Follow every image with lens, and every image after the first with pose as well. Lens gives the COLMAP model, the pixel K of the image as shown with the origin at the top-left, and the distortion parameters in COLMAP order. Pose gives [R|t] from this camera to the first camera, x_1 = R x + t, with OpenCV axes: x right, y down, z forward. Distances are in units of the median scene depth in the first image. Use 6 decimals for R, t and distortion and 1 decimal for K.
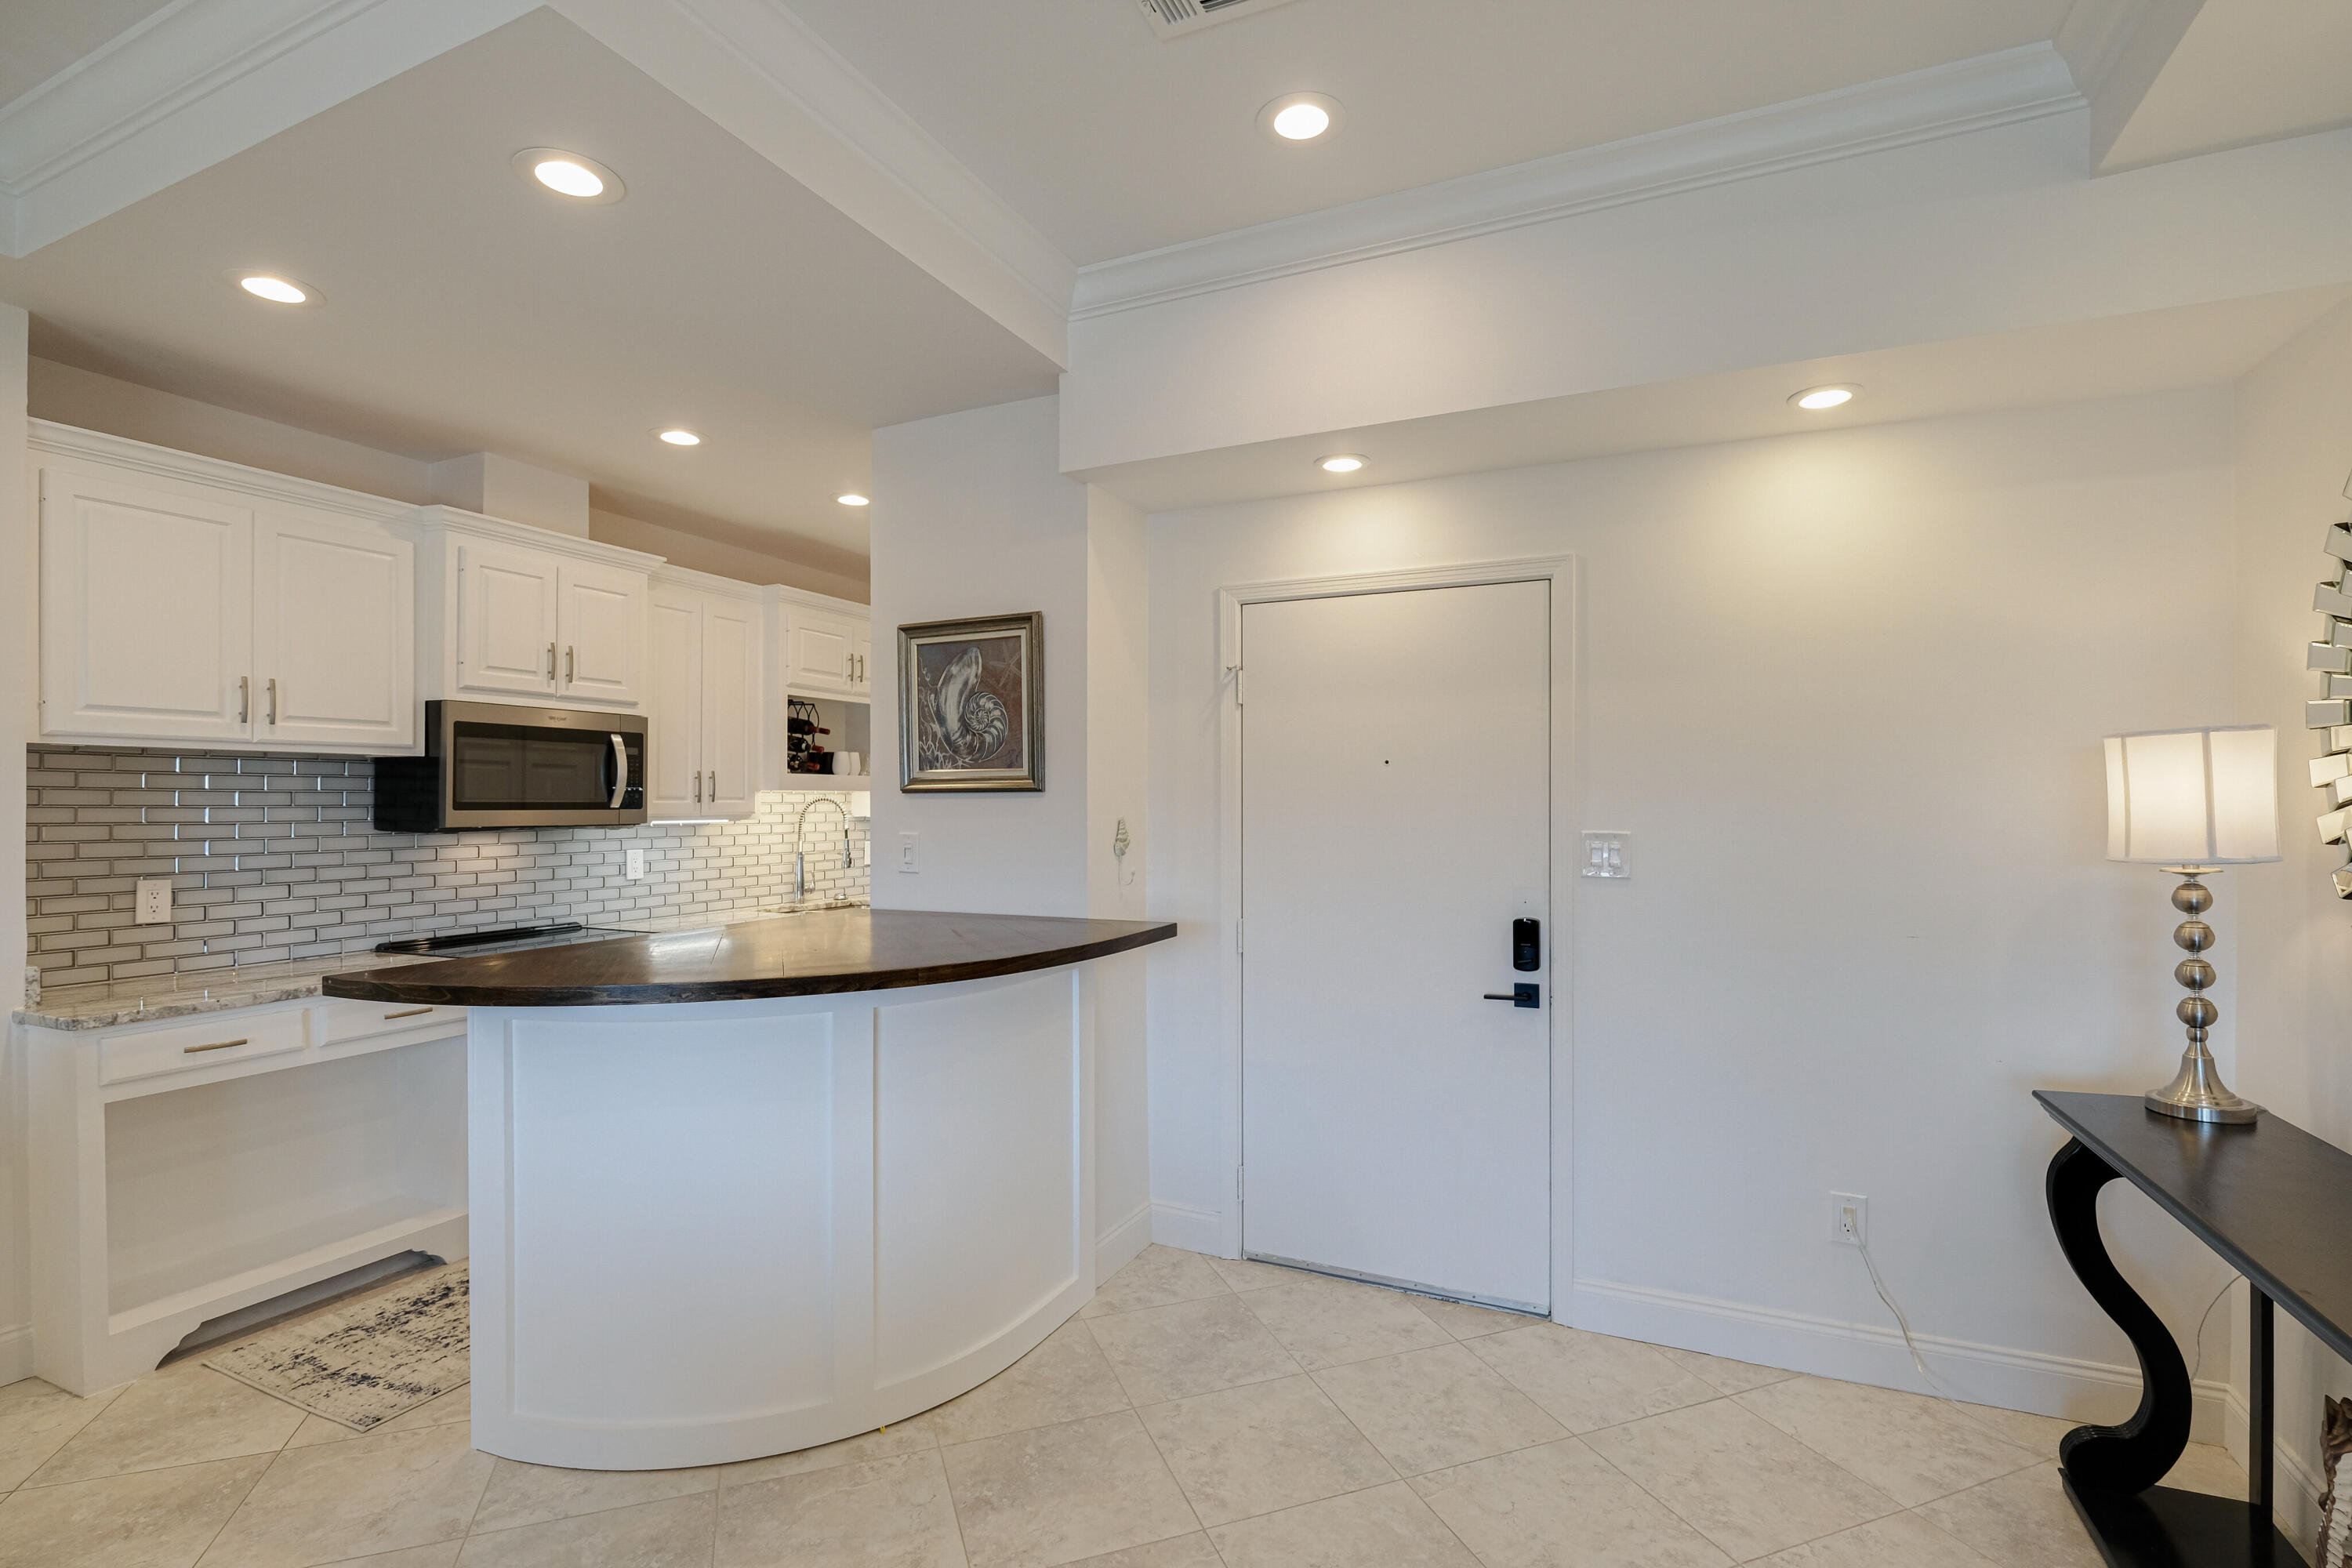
lens RADIAL K [[1065.5, 0, 1182.2], [0, 1065.5, 818.7], [0, 0, 1]] dist [-0.004153, 0.002705]
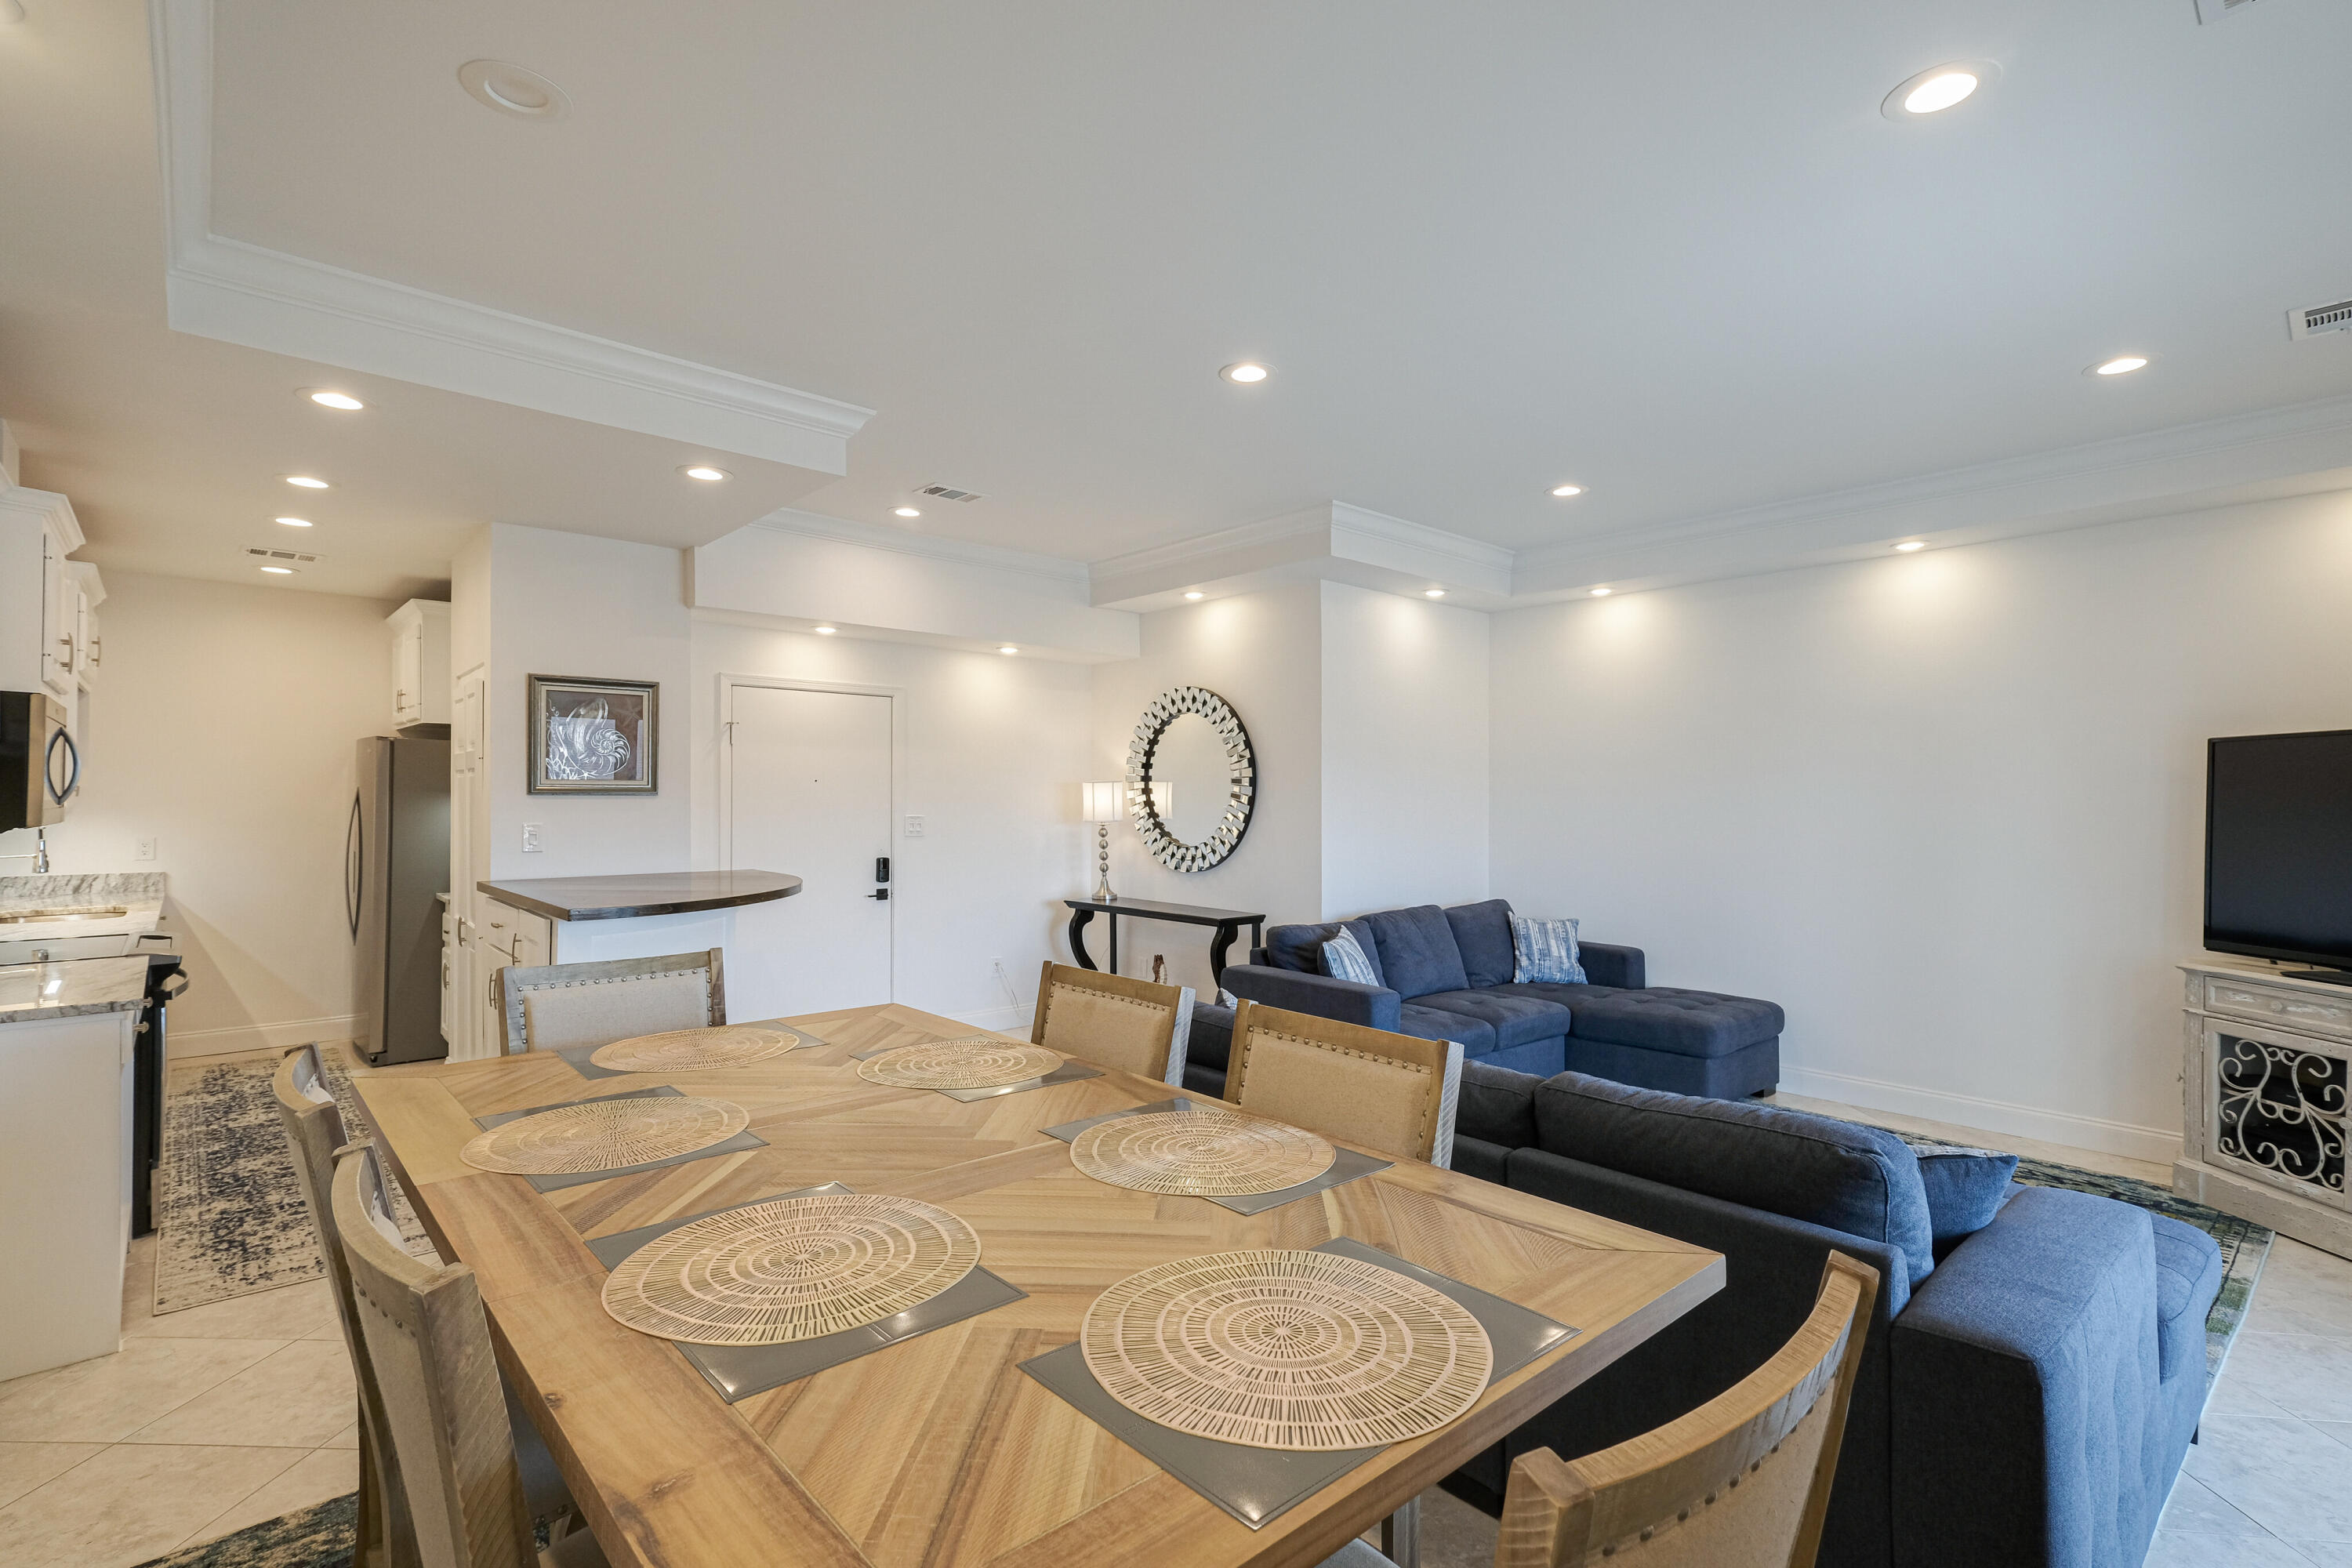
lens RADIAL K [[1065.5, 0, 1170.1], [0, 1065.5, 789.0], [0, 0, 1]] dist [-0.004153, 0.002705]
pose [[0.418759, 0.006213, 0.908076, -1.824168], [-0.000005, 0.999977, -0.006839, -0.034525], [-0.908097, 0.002860, 0.418749, -0.526130]]
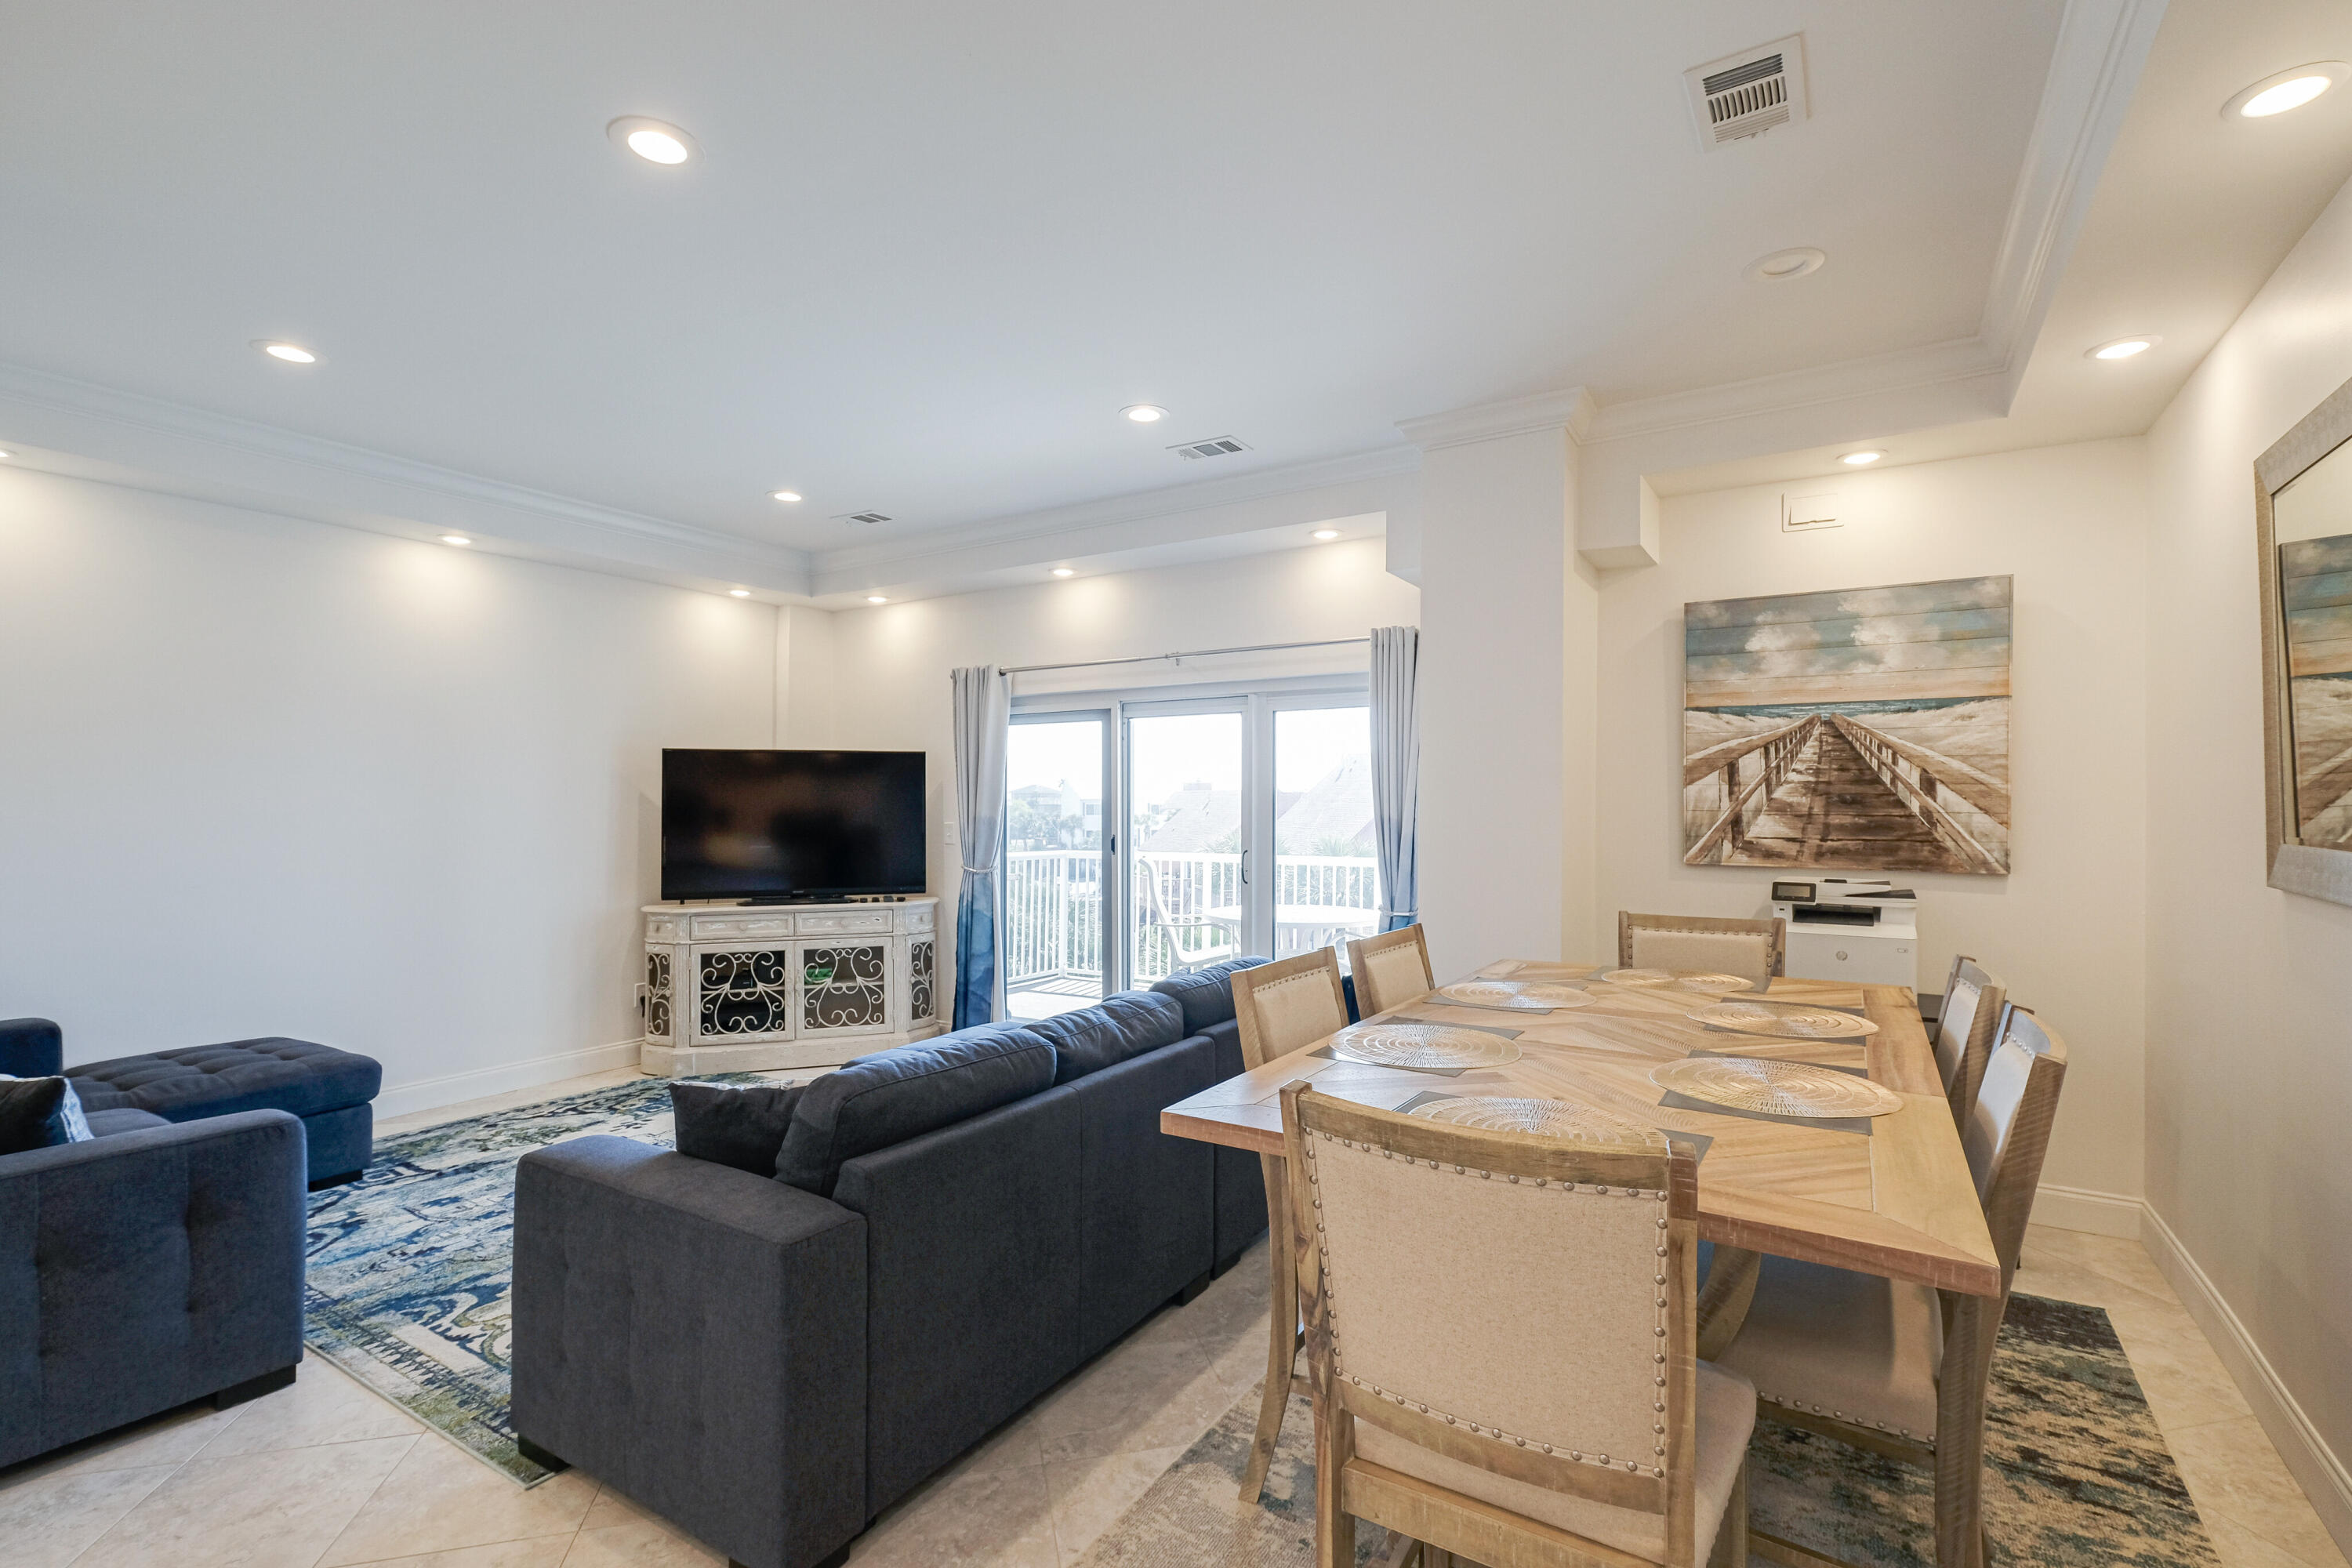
lens RADIAL K [[1065.5, 0, 1177.3], [0, 1065.5, 788.4], [0, 0, 1]] dist [-0.004153, 0.002705]
pose [[-0.991634, -0.004656, 0.128994, -0.978389], [-0.006312, 0.999903, -0.012437, -0.015041], [-0.128923, -0.013147, -0.991567, 0.983212]]
